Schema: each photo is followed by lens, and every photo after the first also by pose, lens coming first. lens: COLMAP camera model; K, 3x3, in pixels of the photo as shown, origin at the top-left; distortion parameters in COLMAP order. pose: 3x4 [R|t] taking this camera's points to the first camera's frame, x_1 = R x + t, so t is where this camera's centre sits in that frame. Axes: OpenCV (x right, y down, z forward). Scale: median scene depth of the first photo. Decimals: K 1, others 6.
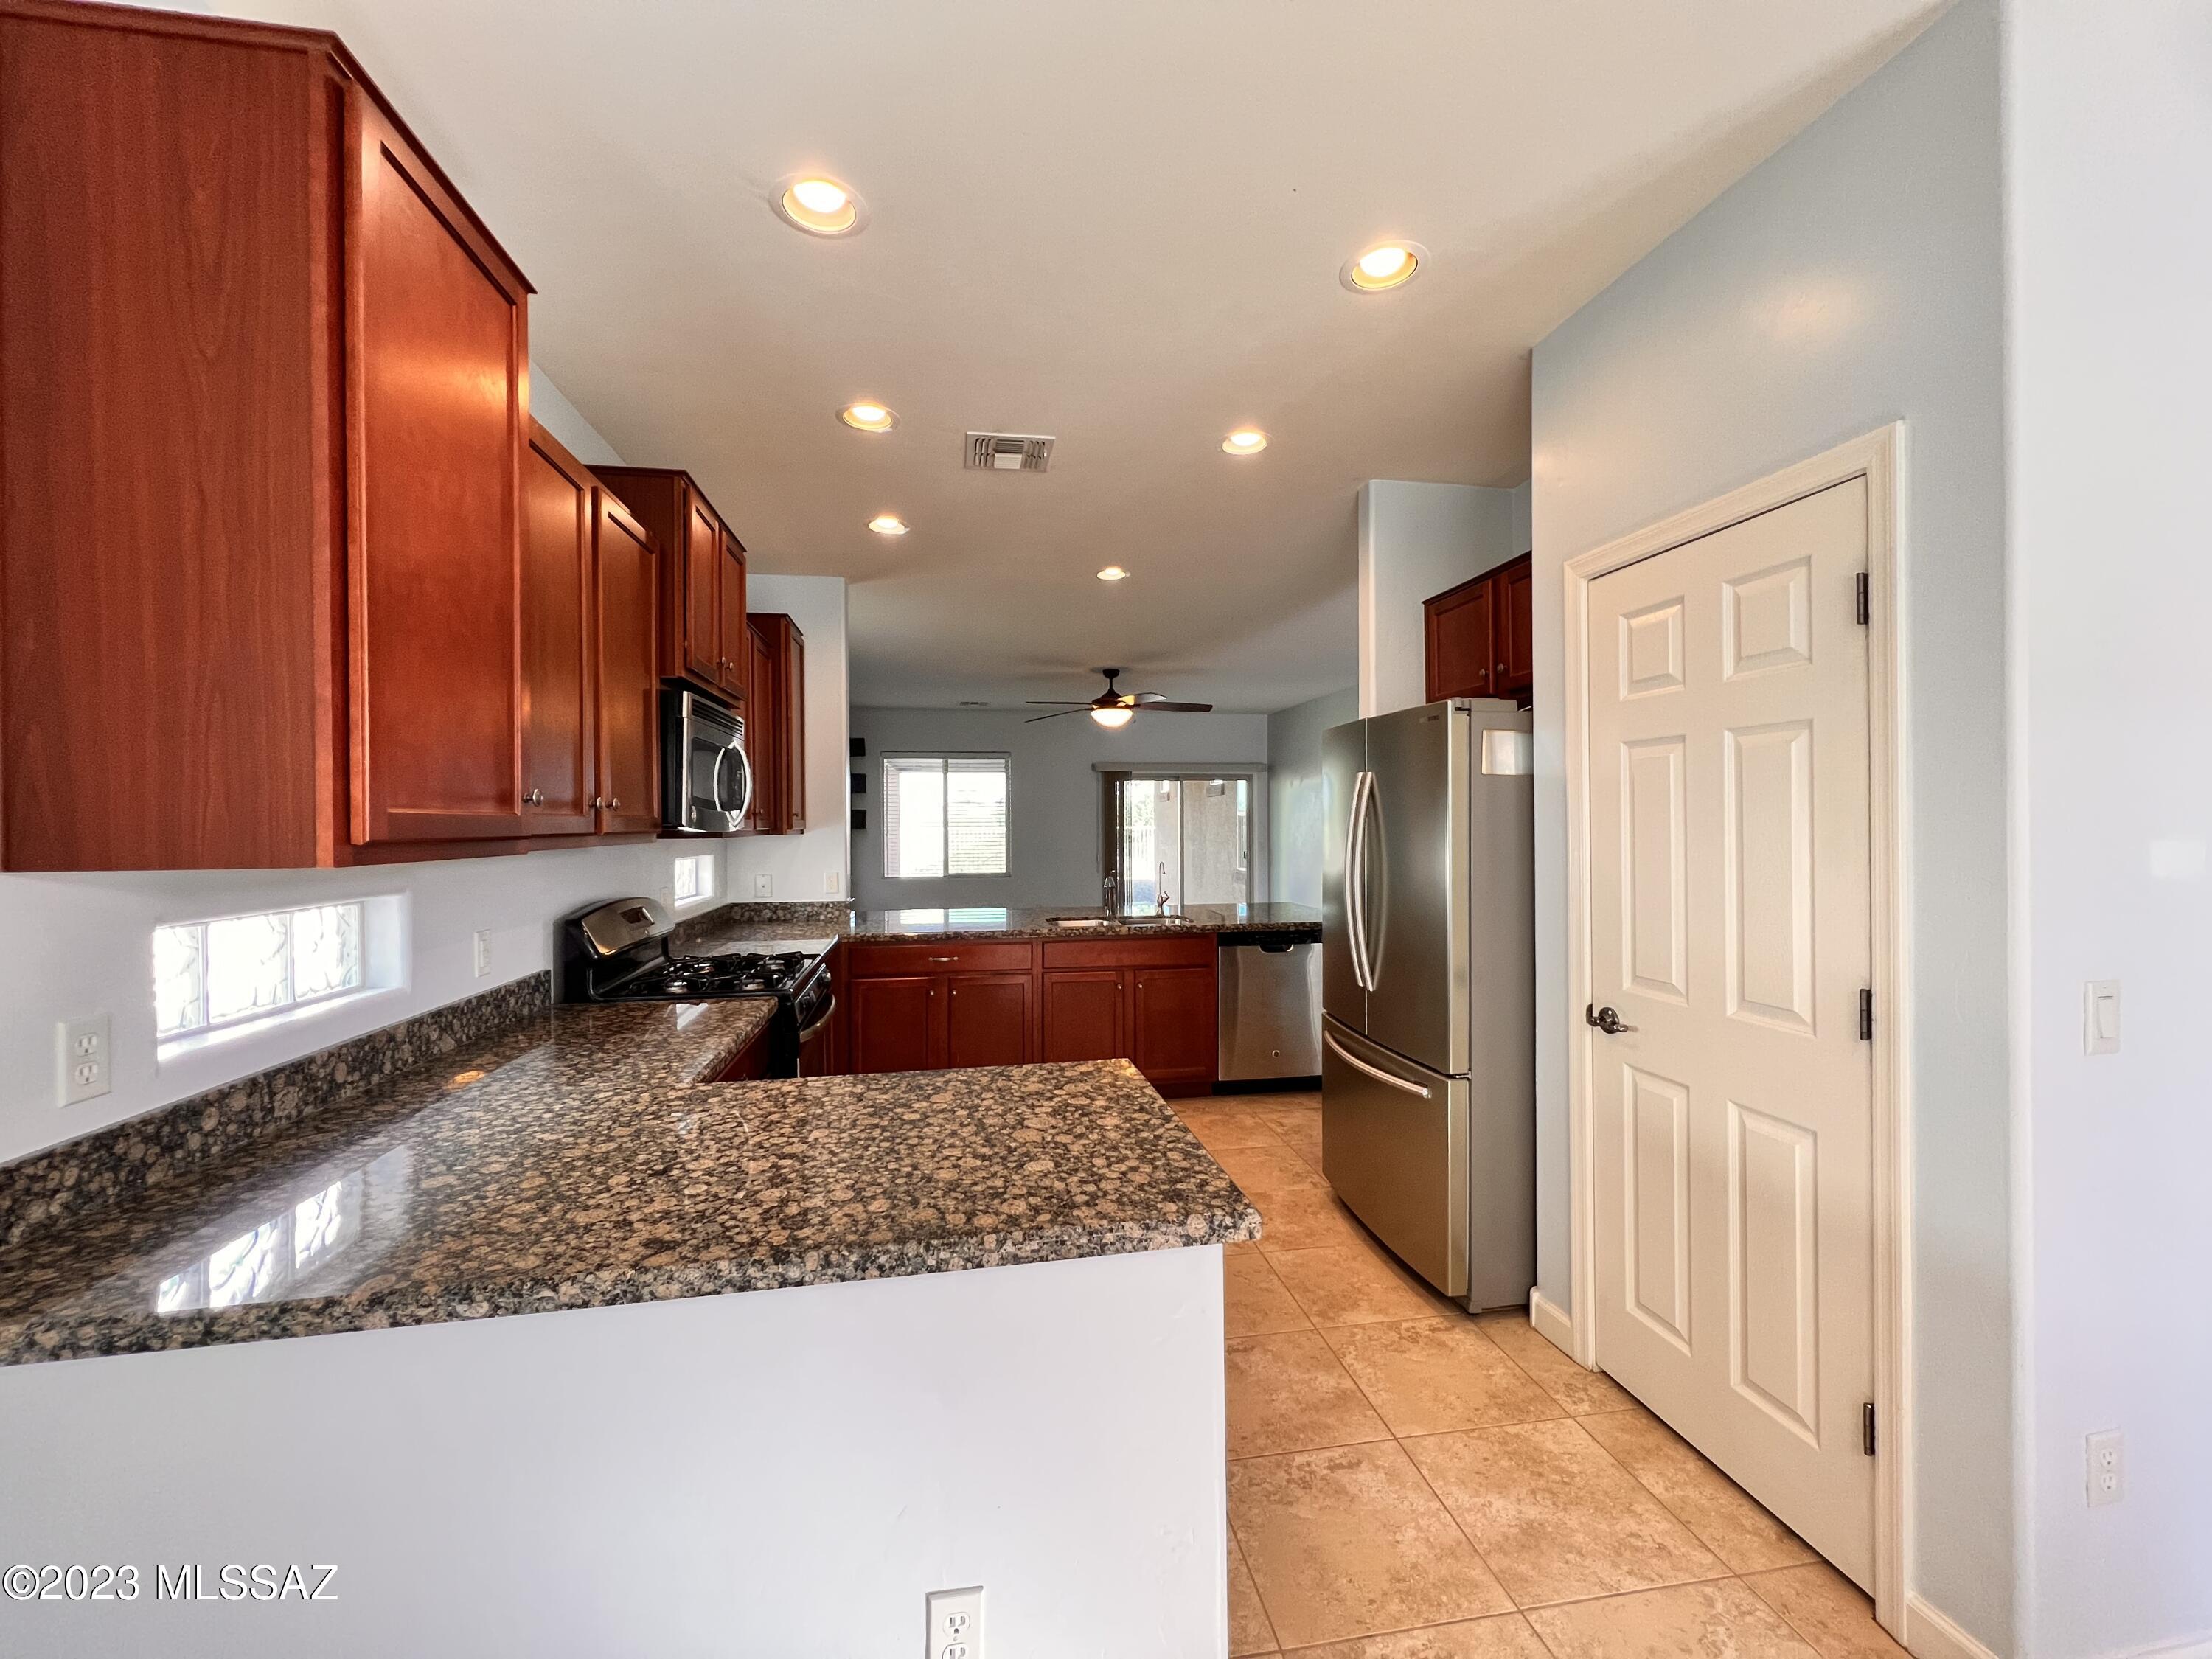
lens RADIAL K [[887.0, 0, 1100.6], [0, 887.0, 824.4], [0, 0, 1]] dist [-0.003347, 0.000721]
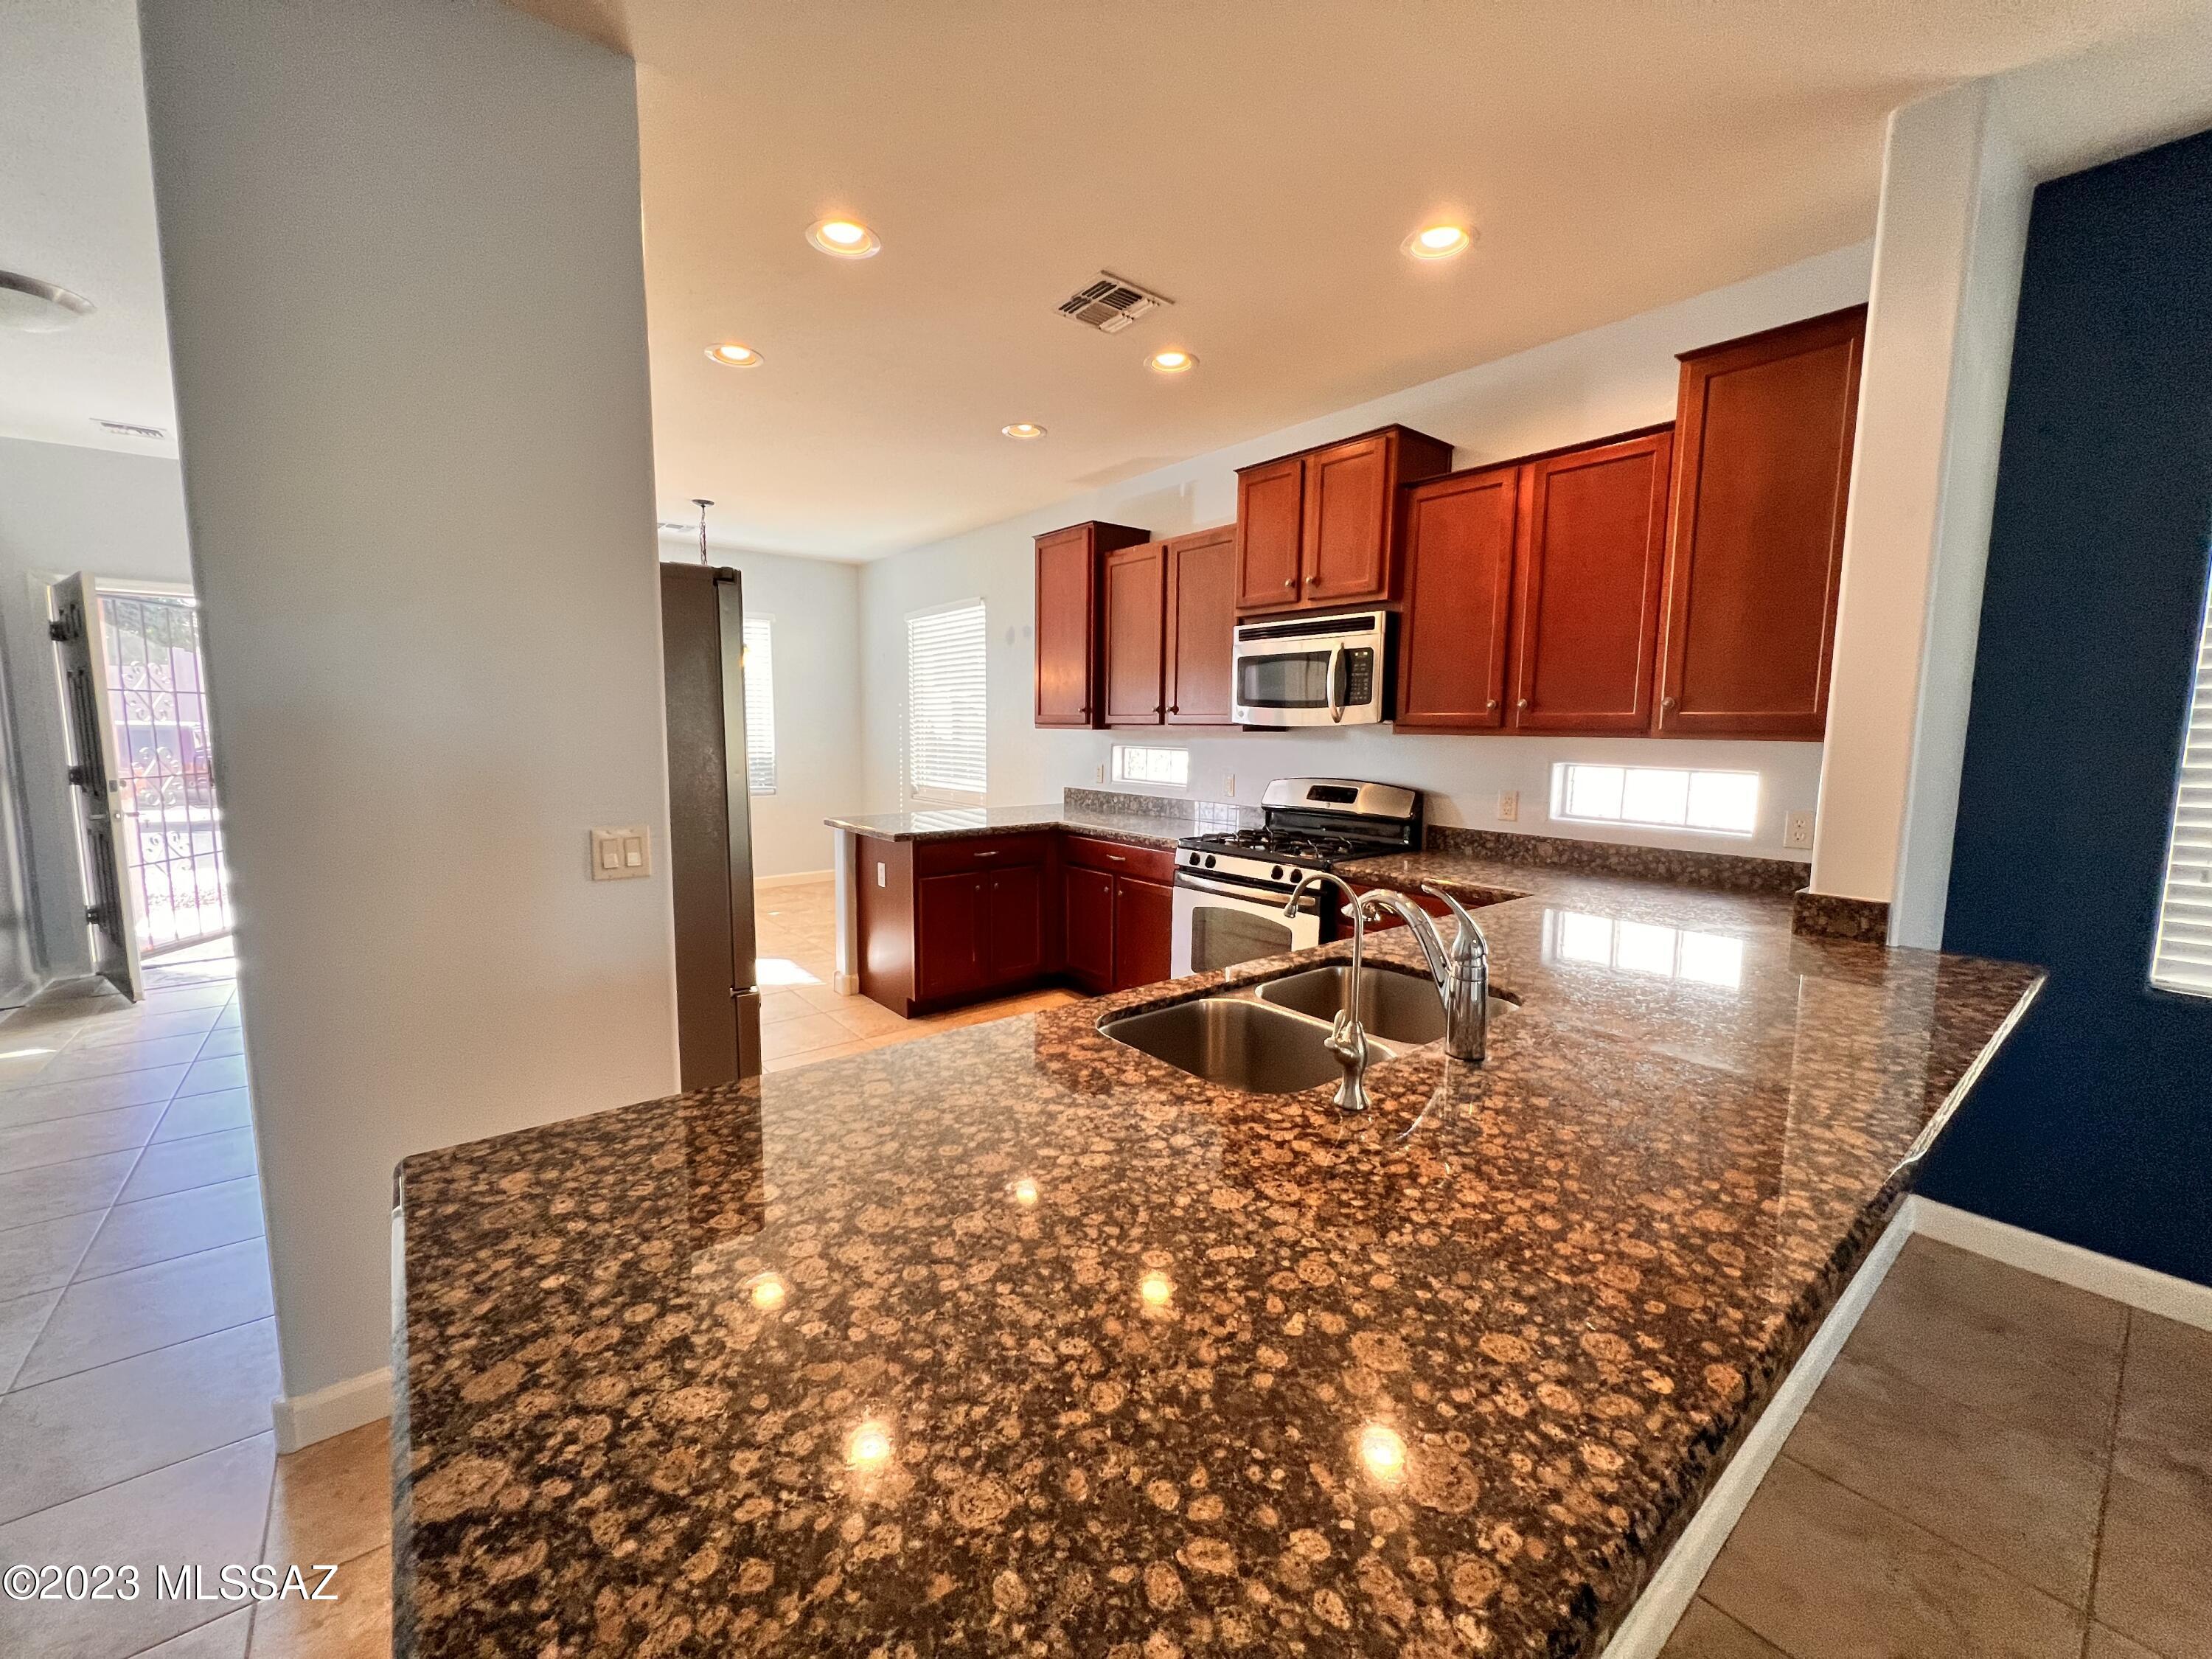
lens RADIAL K [[887.0, 0, 1103.8], [0, 887.0, 833.1], [0, 0, 1]] dist [-0.003347, 0.000721]
pose [[-0.872409, 0.055230, -0.485647, 0.537861], [-0.007305, 0.992011, 0.125938, 0.004510], [0.488723, 0.113417, -0.865036, 2.698996]]
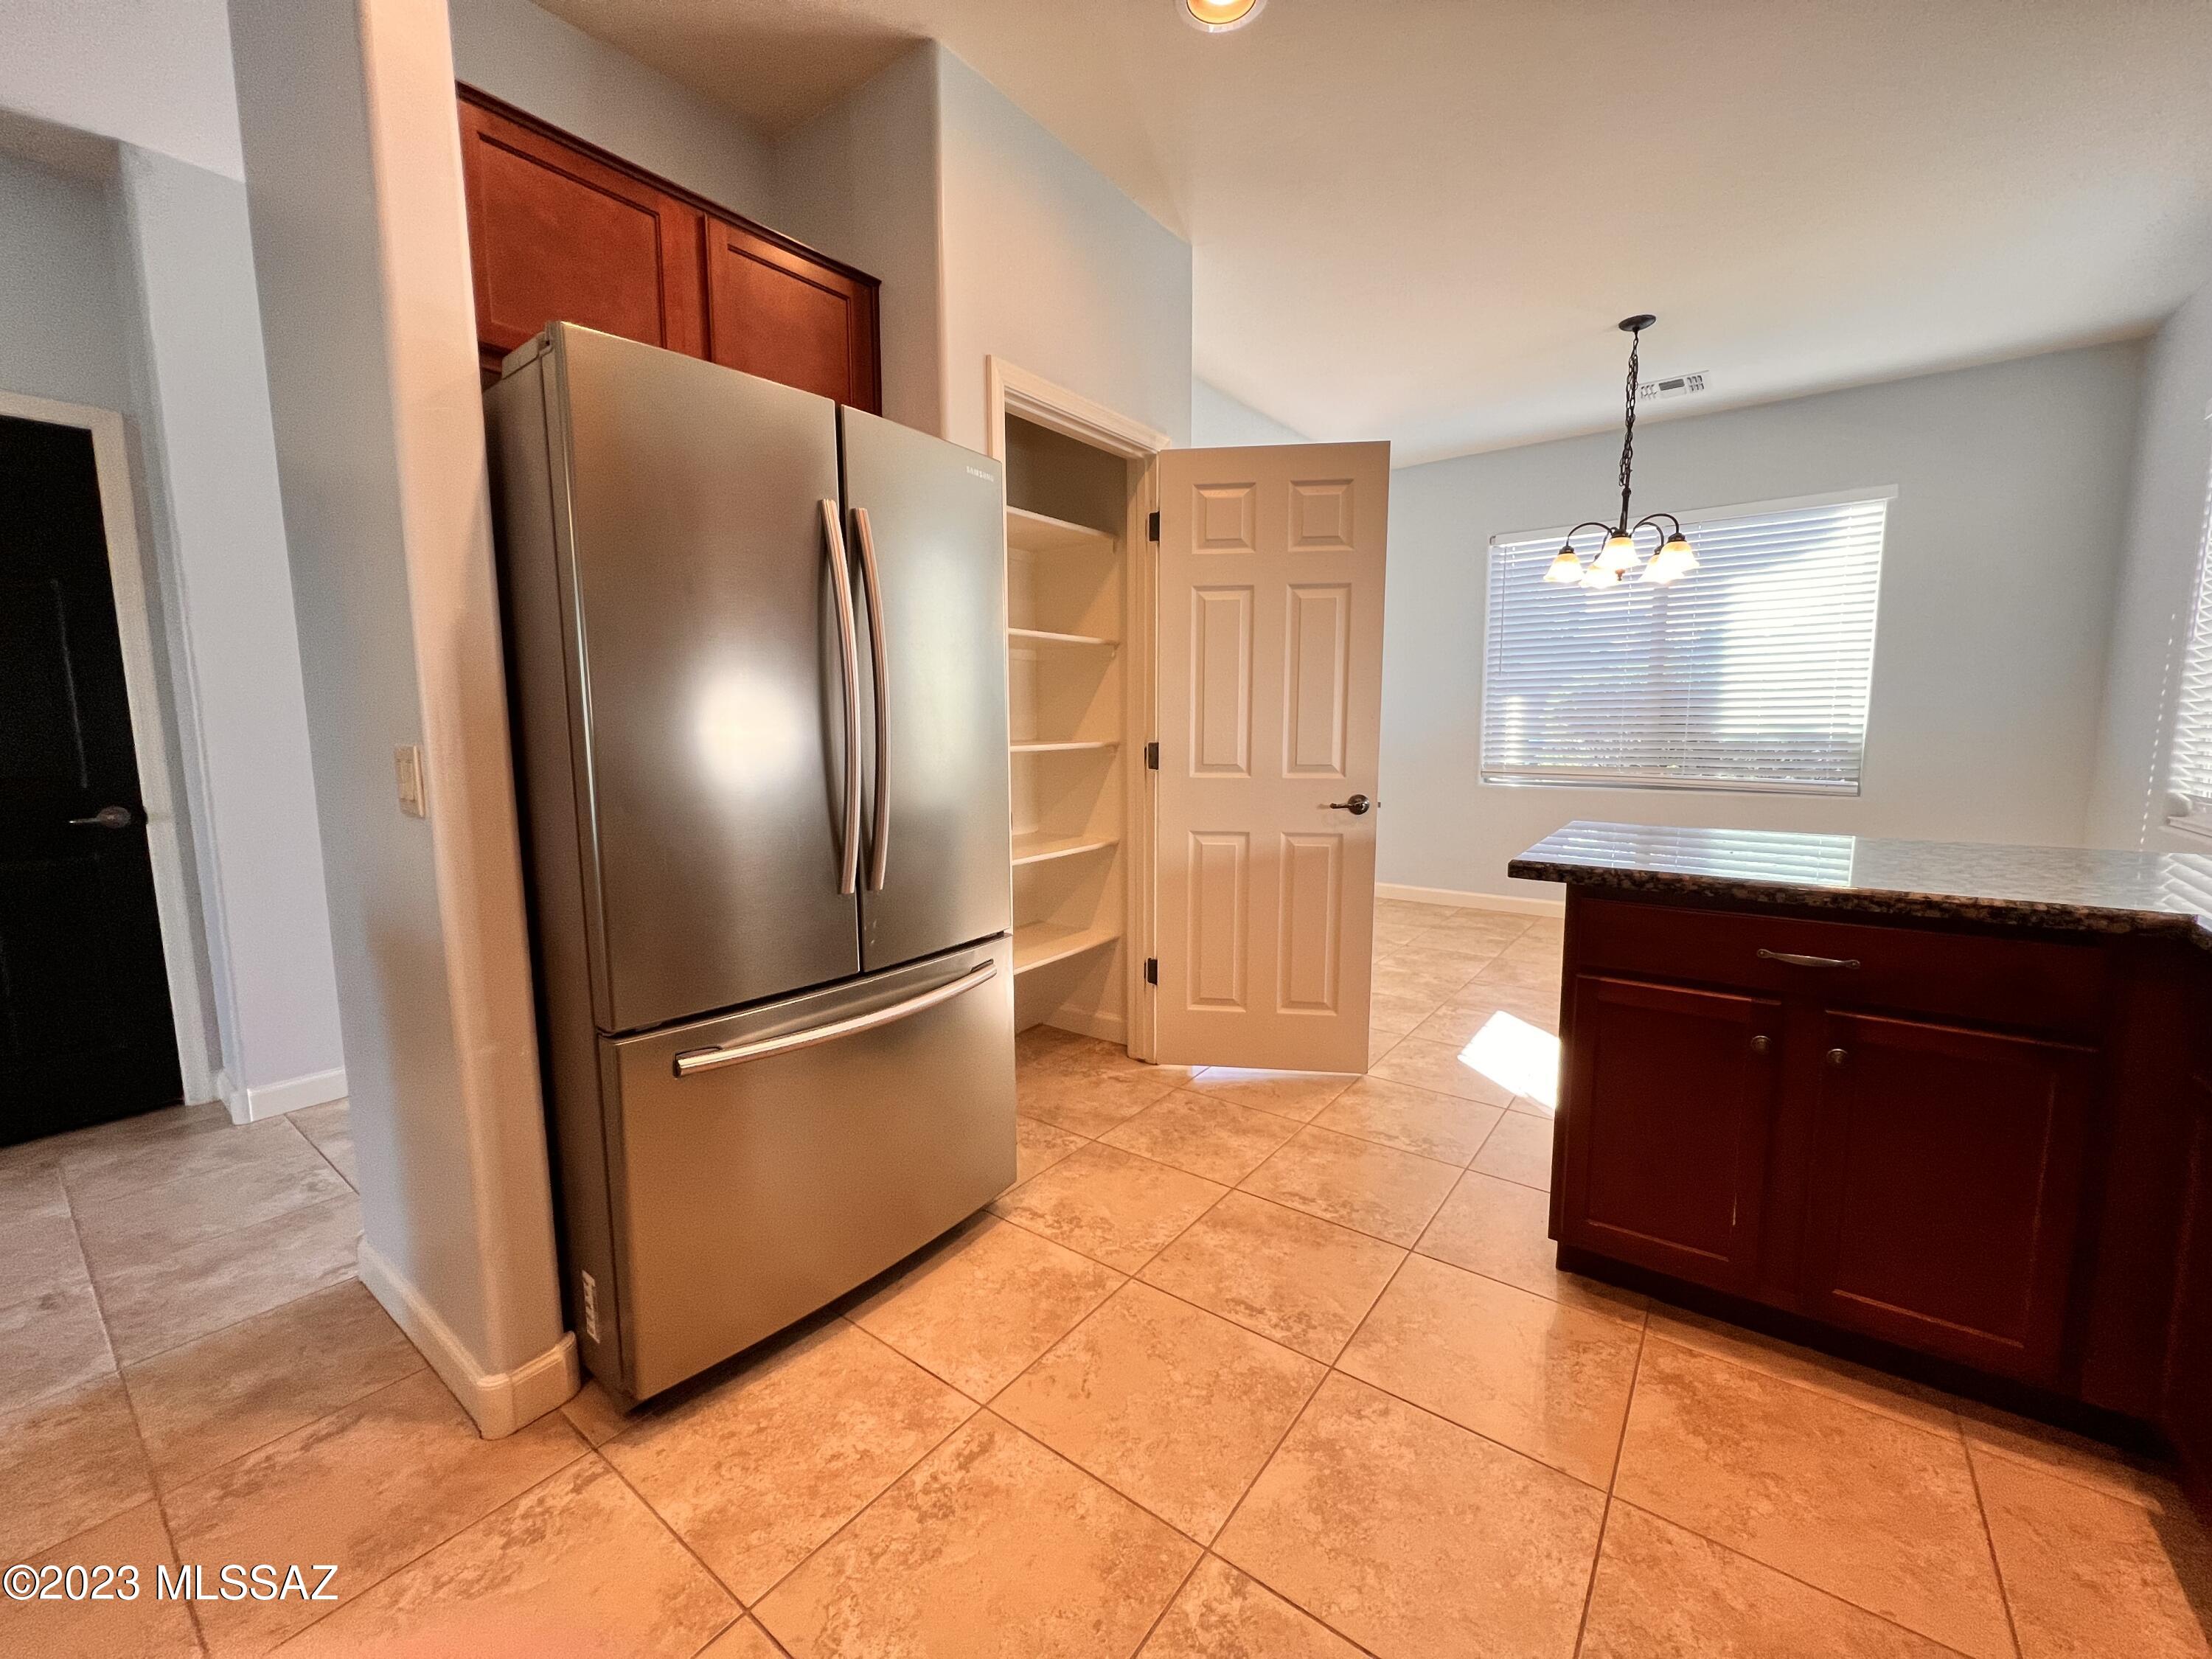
lens RADIAL K [[887.0, 0, 1092.9], [0, 887.0, 825.4], [0, 0, 1]] dist [-0.003347, 0.000721]
pose [[-0.684251, -0.075480, 0.725330, -0.306166], [0.012968, 0.993212, 0.115591, 0.106501], [-0.729131, 0.088499, -0.678627, 1.754523]]
